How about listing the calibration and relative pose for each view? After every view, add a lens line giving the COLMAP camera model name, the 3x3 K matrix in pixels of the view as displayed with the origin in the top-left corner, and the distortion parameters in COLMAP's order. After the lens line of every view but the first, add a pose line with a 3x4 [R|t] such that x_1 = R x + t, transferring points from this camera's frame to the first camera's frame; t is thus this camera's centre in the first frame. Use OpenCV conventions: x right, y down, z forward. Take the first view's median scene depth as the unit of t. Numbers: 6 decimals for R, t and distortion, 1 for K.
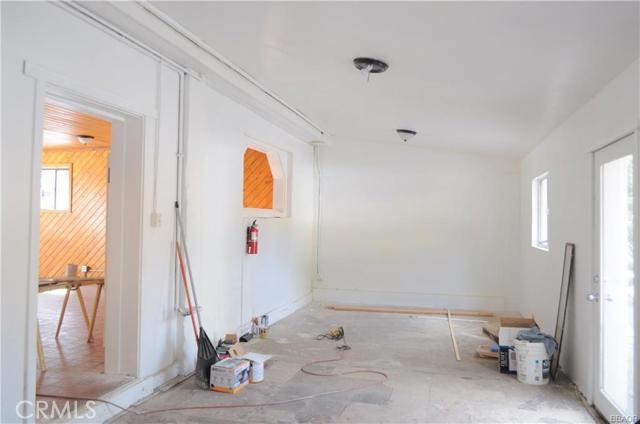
lens RADIAL K [[499.6, 0, 320.0], [0, 499.6, 212.0], [0, 0, 1]] dist [-0.012440, 0.007139]
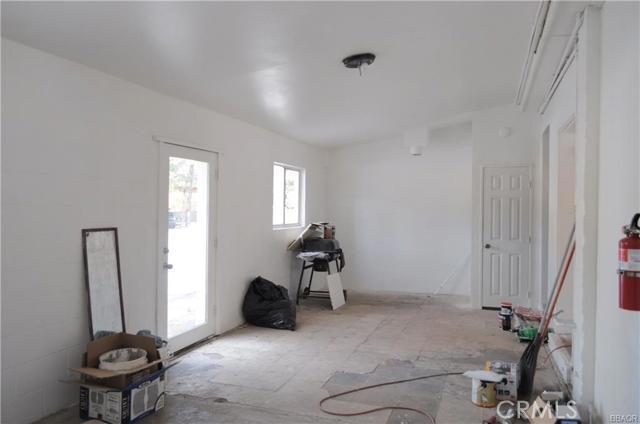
lens RADIAL K [[492.1, 0, 320.0], [0, 492.1, 212.0], [0, 0, 1]] dist [-0.000841, 0.002123]
pose [[-0.996794, -0.027756, 0.075046, 0.081311], [-0.028204, 0.999590, -0.004906, 0.028641], [-0.074879, -0.007007, -0.997168, 1.725894]]
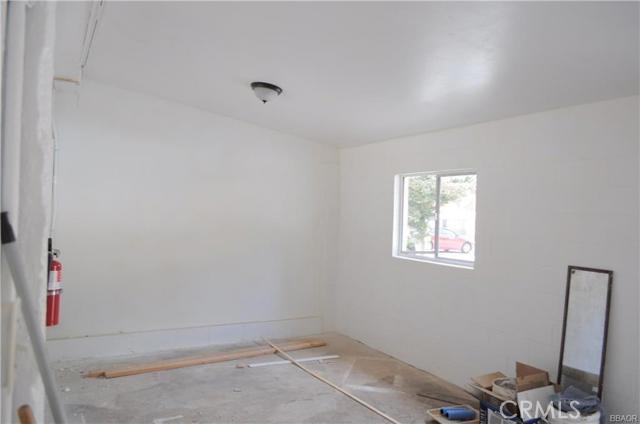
lens RADIAL K [[499.6, 0, 320.0], [0, 499.6, 212.0], [0, 0, 1]] dist [-0.012440, 0.007139]
pose [[0.725266, 0.005818, 0.688444, -0.319095], [-0.031719, 0.999185, 0.024972, -0.028969], [-0.687737, -0.039948, 0.724860, 0.711995]]
